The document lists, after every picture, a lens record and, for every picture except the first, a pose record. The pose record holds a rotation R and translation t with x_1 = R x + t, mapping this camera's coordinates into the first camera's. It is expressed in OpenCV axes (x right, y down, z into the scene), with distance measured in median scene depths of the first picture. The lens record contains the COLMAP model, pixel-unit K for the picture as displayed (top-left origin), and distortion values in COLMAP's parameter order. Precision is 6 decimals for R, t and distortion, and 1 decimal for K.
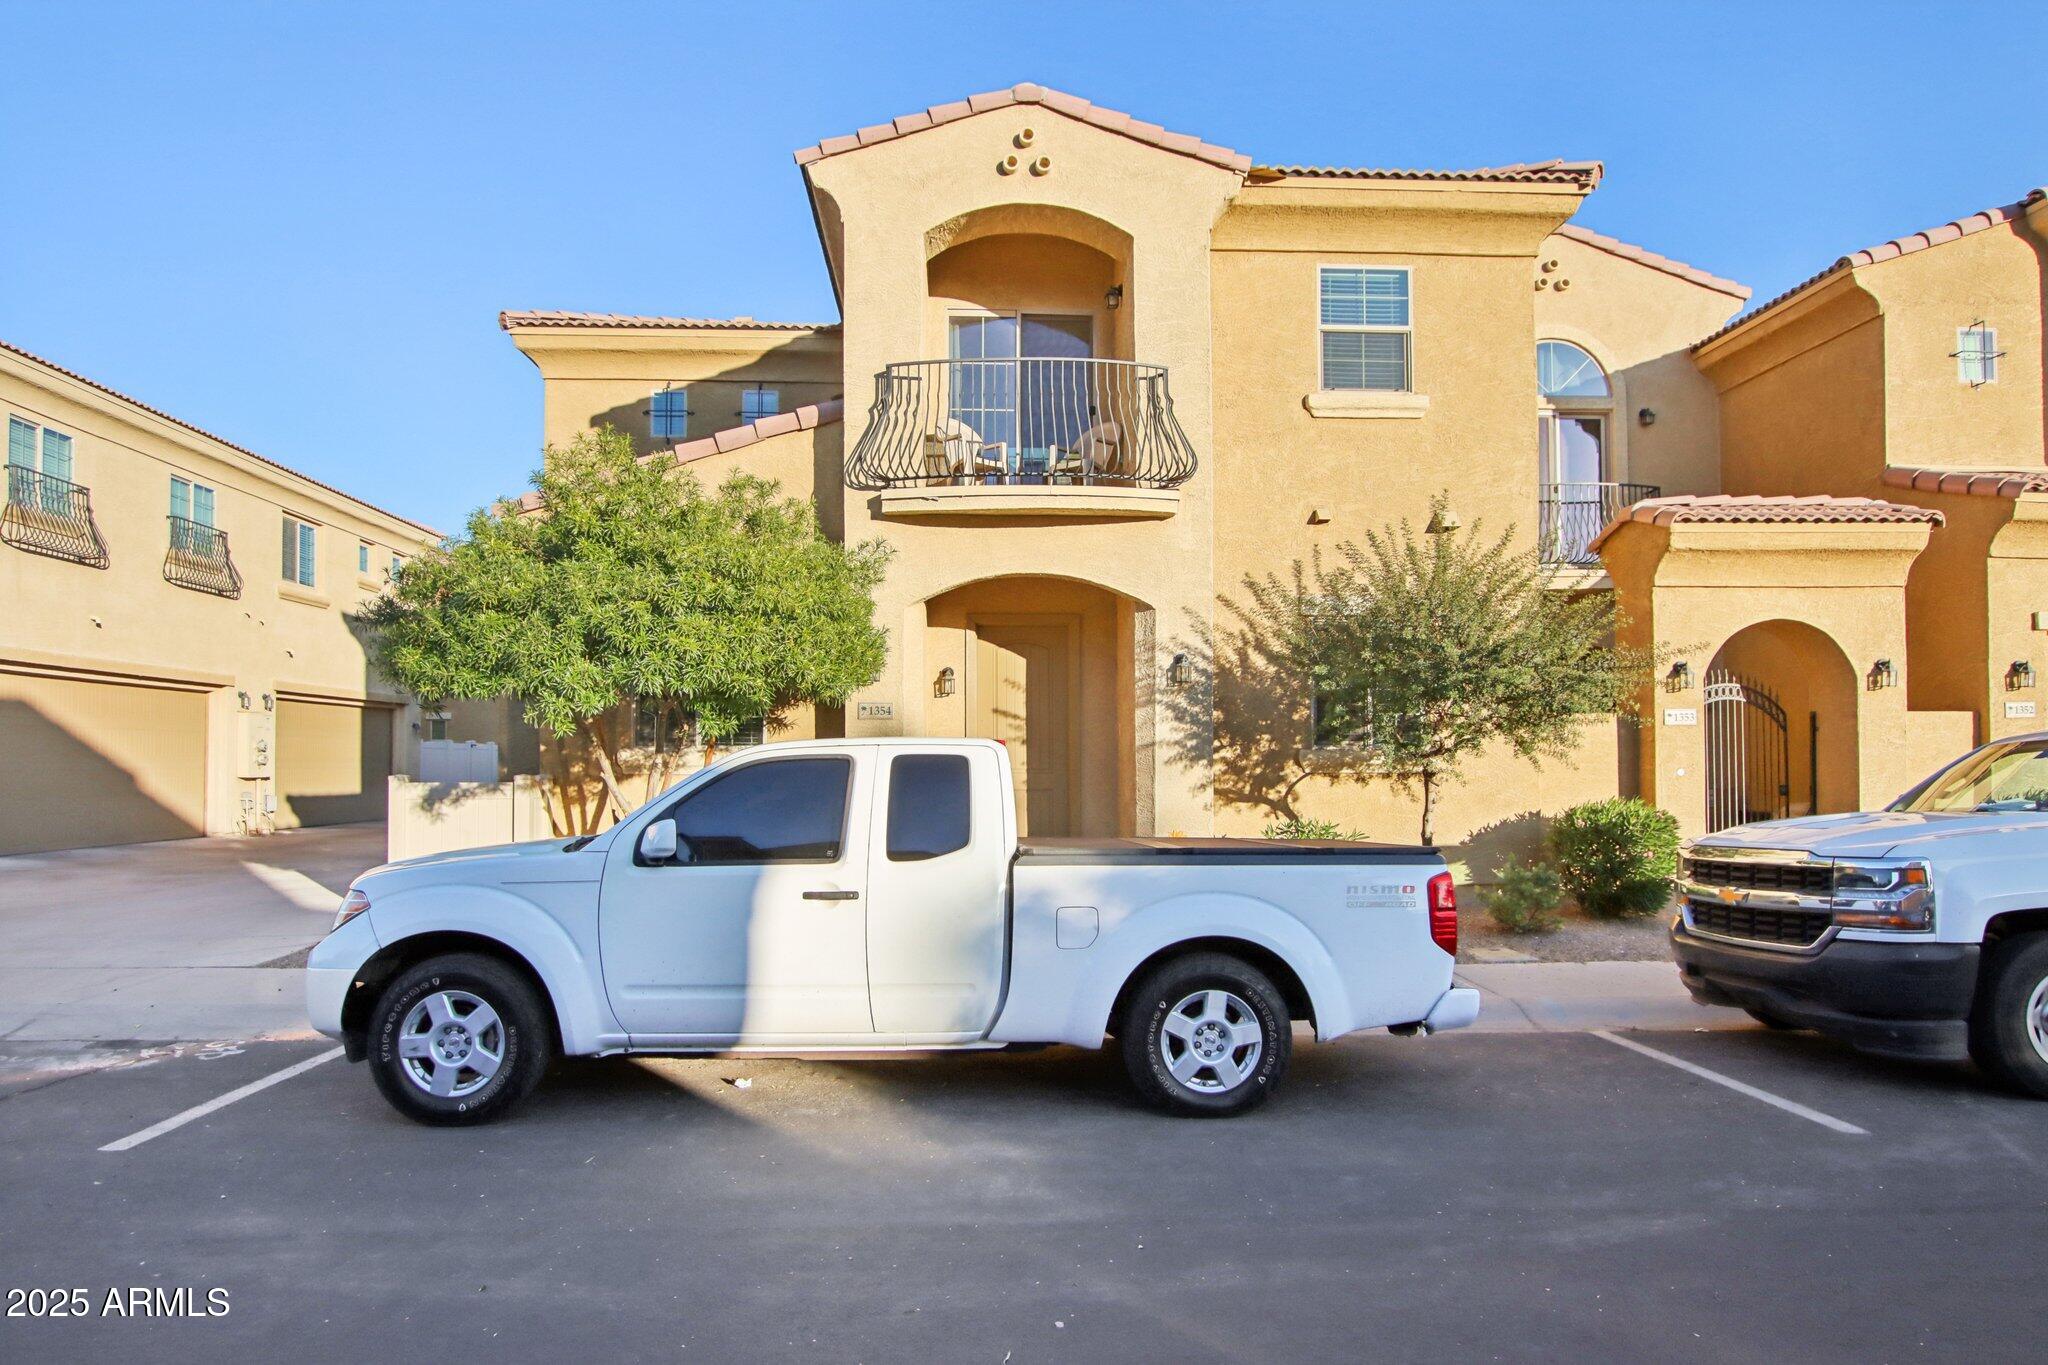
lens RADIAL K [[1235.6, 0, 1024.0], [0, 1235.6, 682.5], [0, 0, 1]] dist [0.001006, 0.000142]
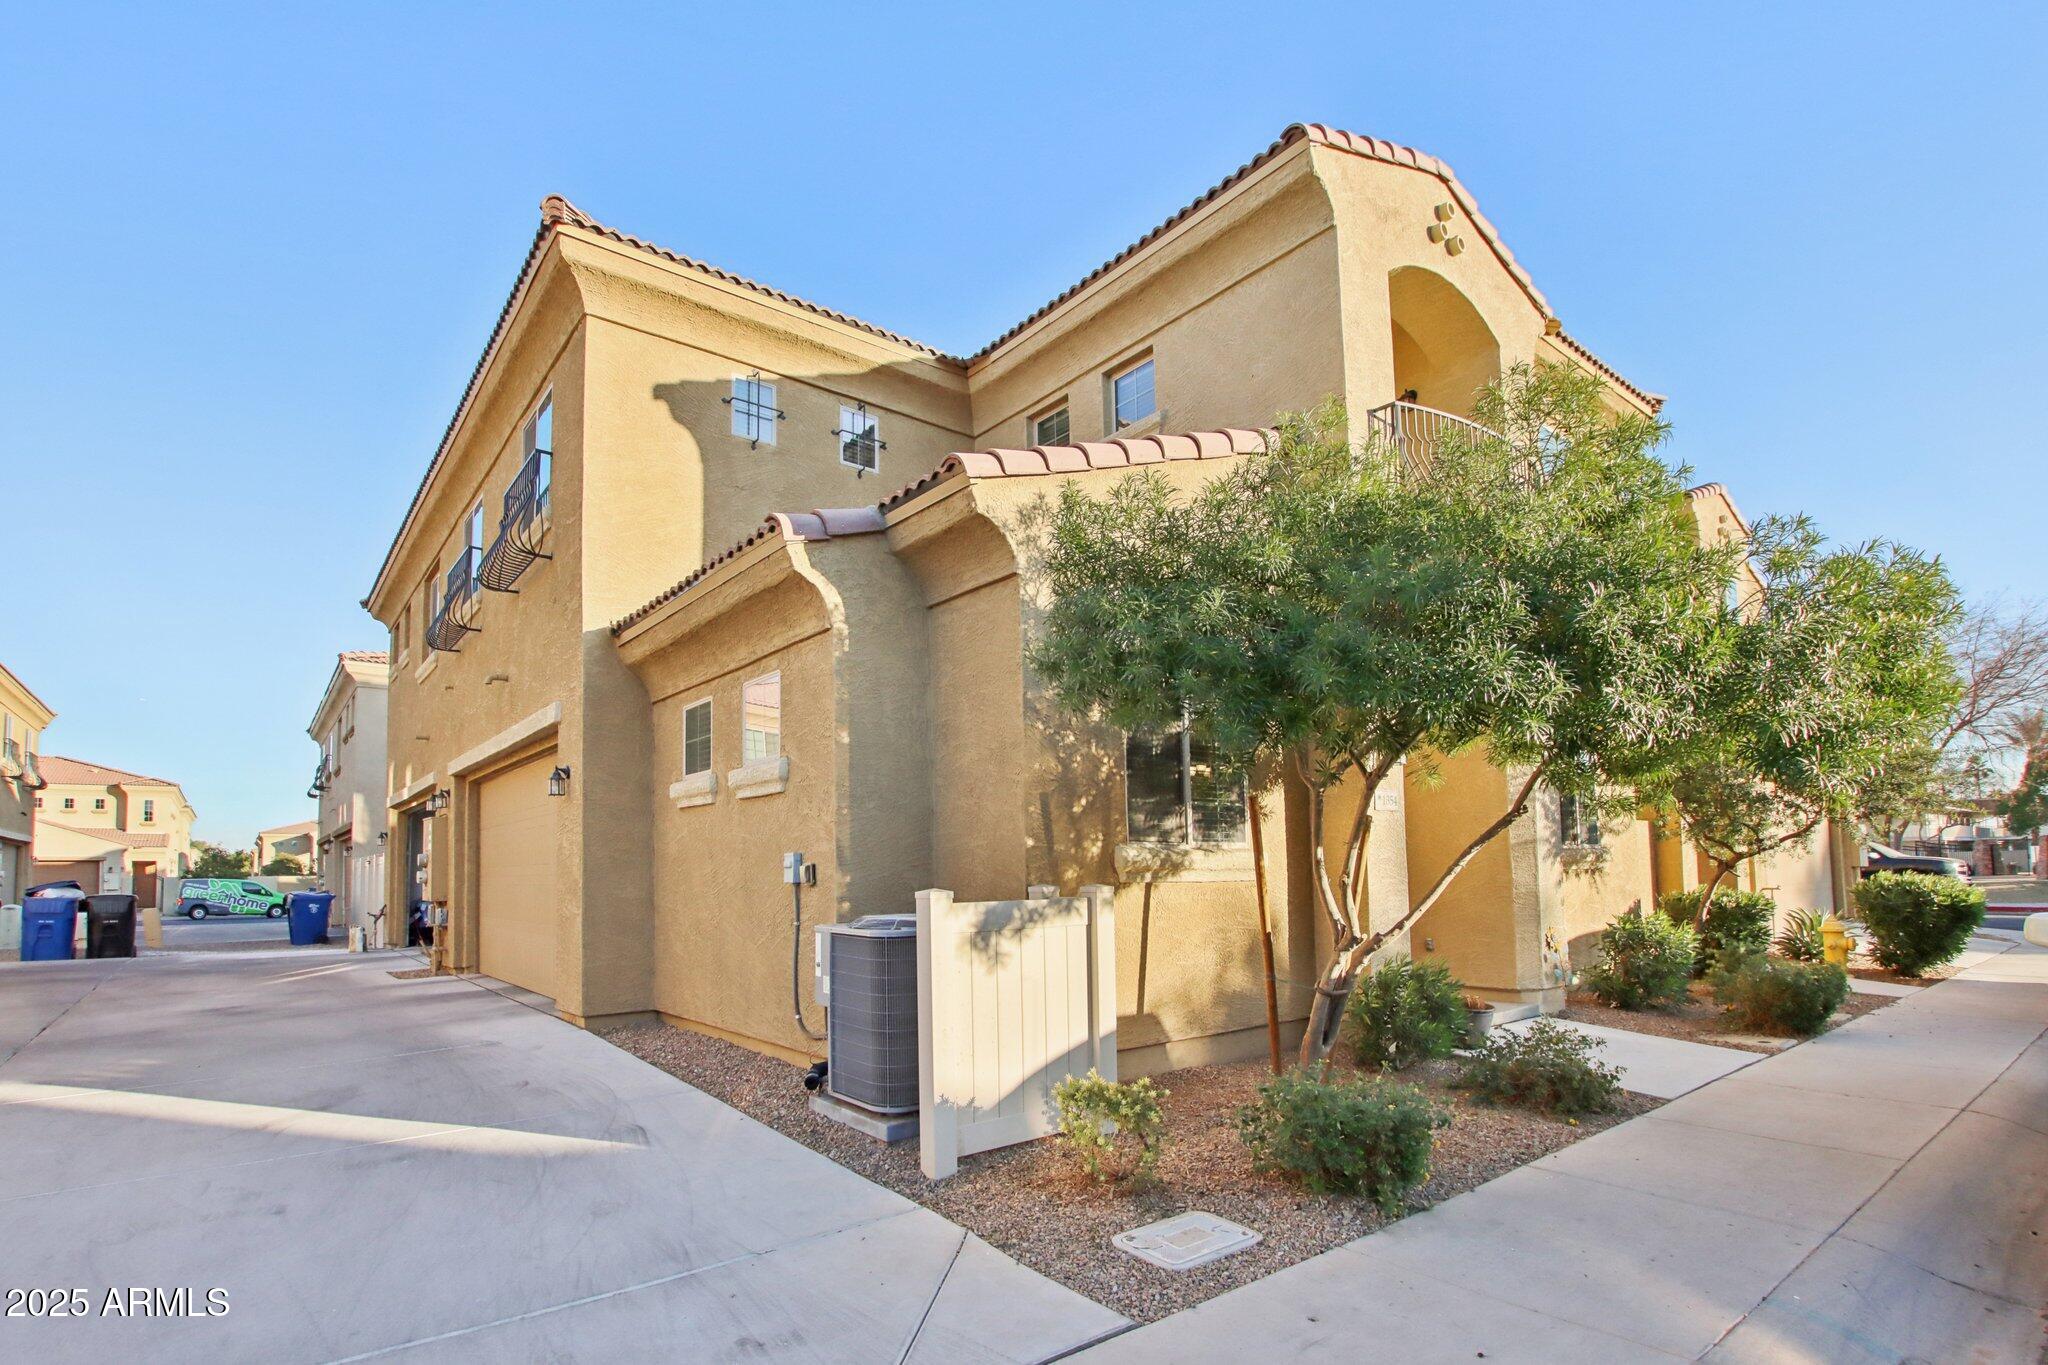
lens RADIAL K [[986.3, 0, 1021.6], [0, 986.3, 790.6], [0, 0, 1]] dist [-0.034463, -0.000185]
pose [[0.806723, 0.035771, 0.589845, -0.710500], [-0.023113, 0.999312, -0.028991, 0.041450], [-0.590477, 0.009754, 0.806996, 0.598873]]
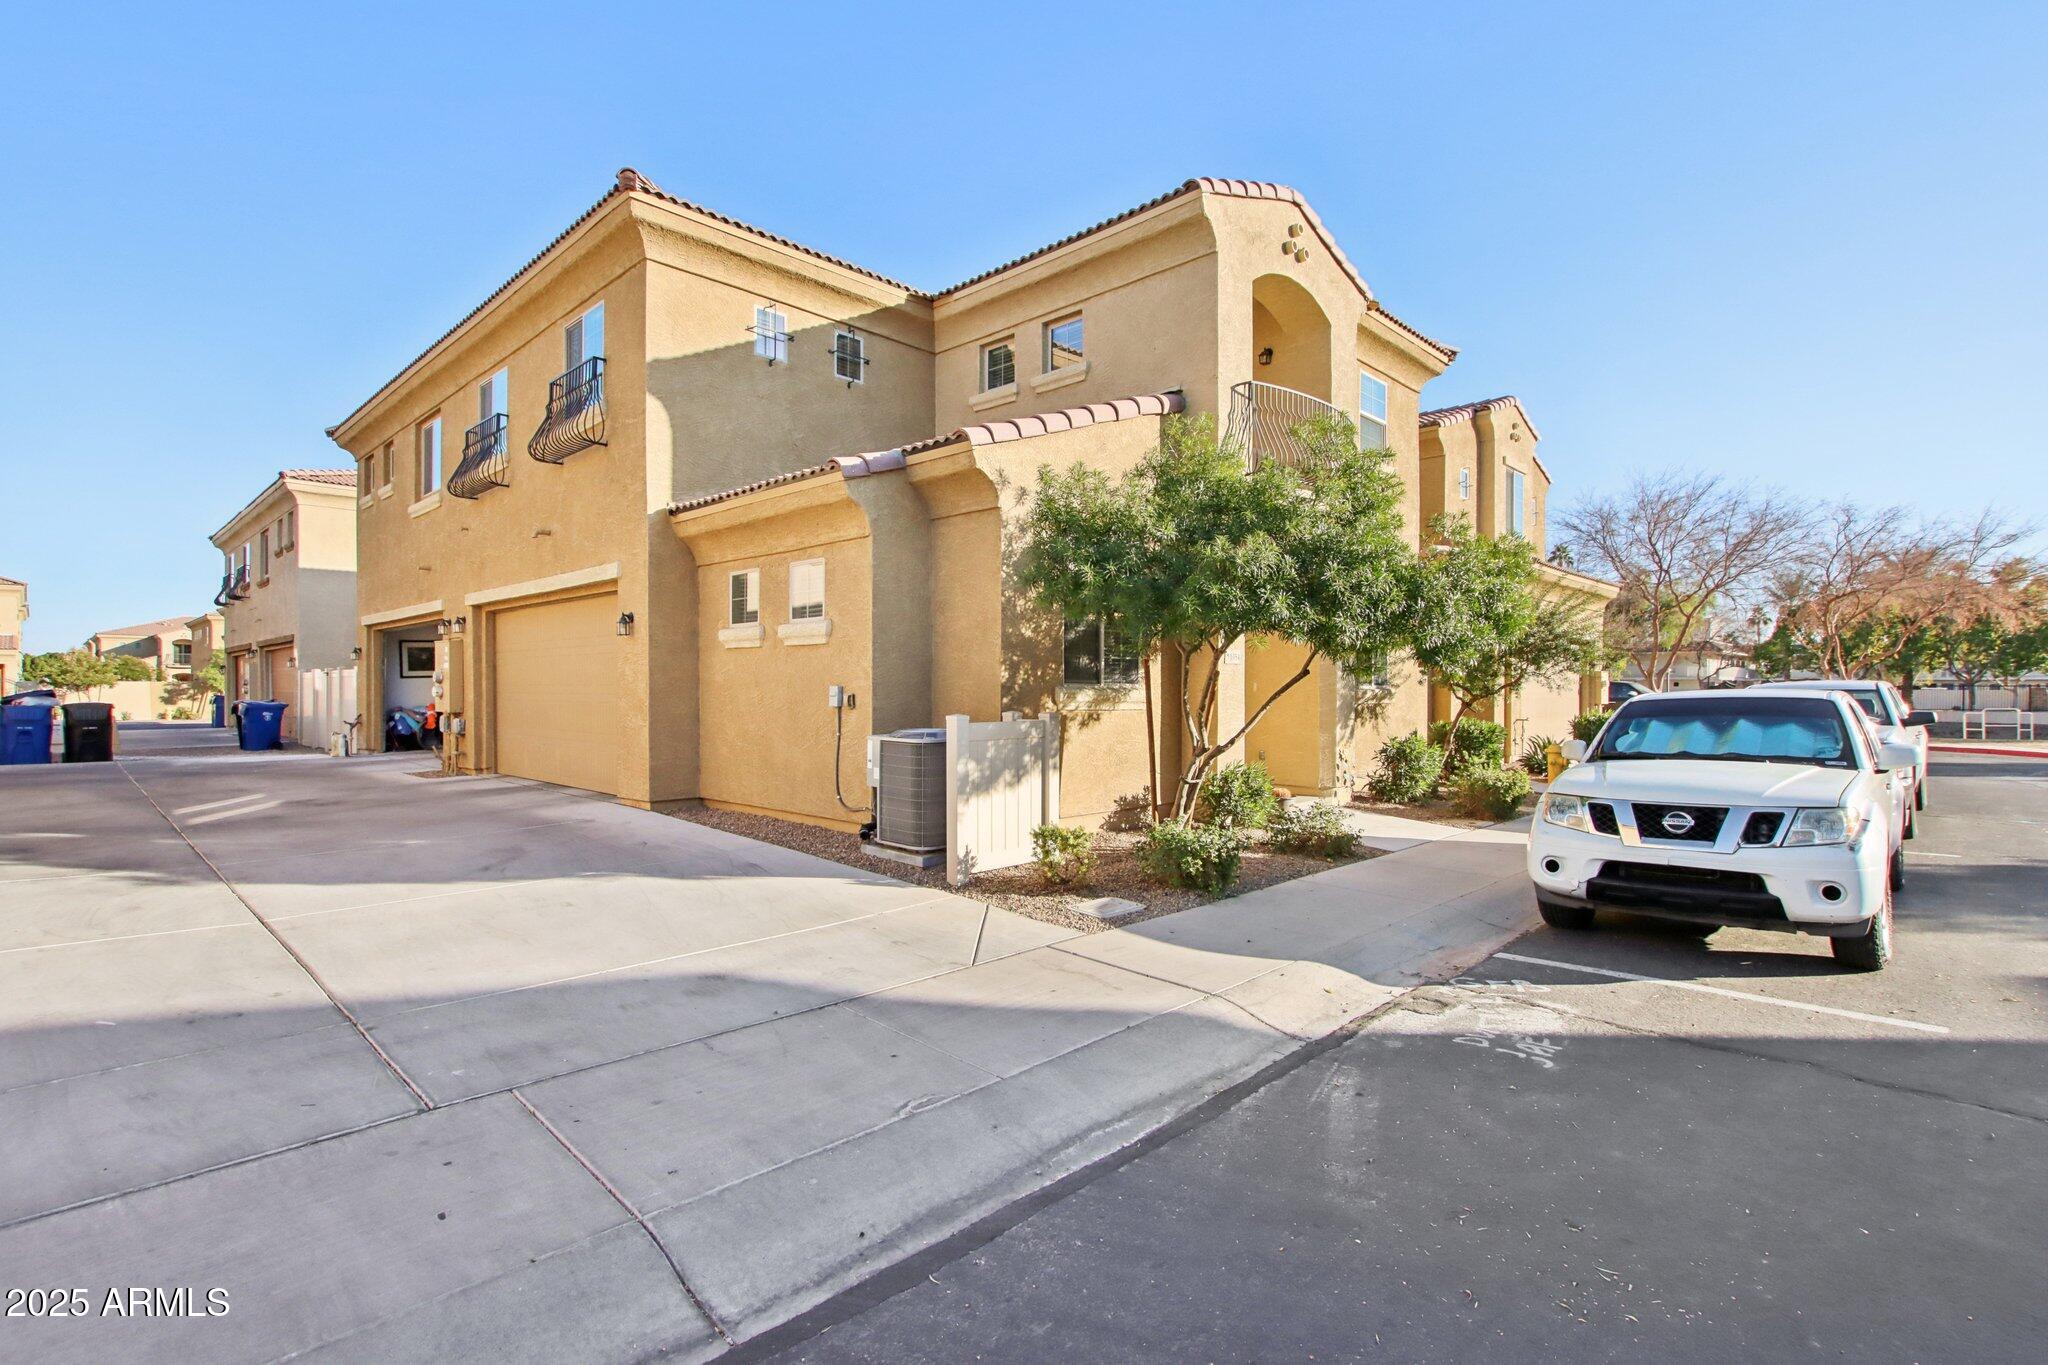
lens RADIAL K [[964.7, 0, 1018.7], [0, 964.7, 673.2], [0, 0, 1]] dist [-0.016788, 0.005517]
pose [[0.732966, 0.012242, 0.680155, -0.927073], [-0.047611, 0.998309, 0.033338, 0.017982], [-0.678597, -0.056819, 0.732310, 0.430767]]
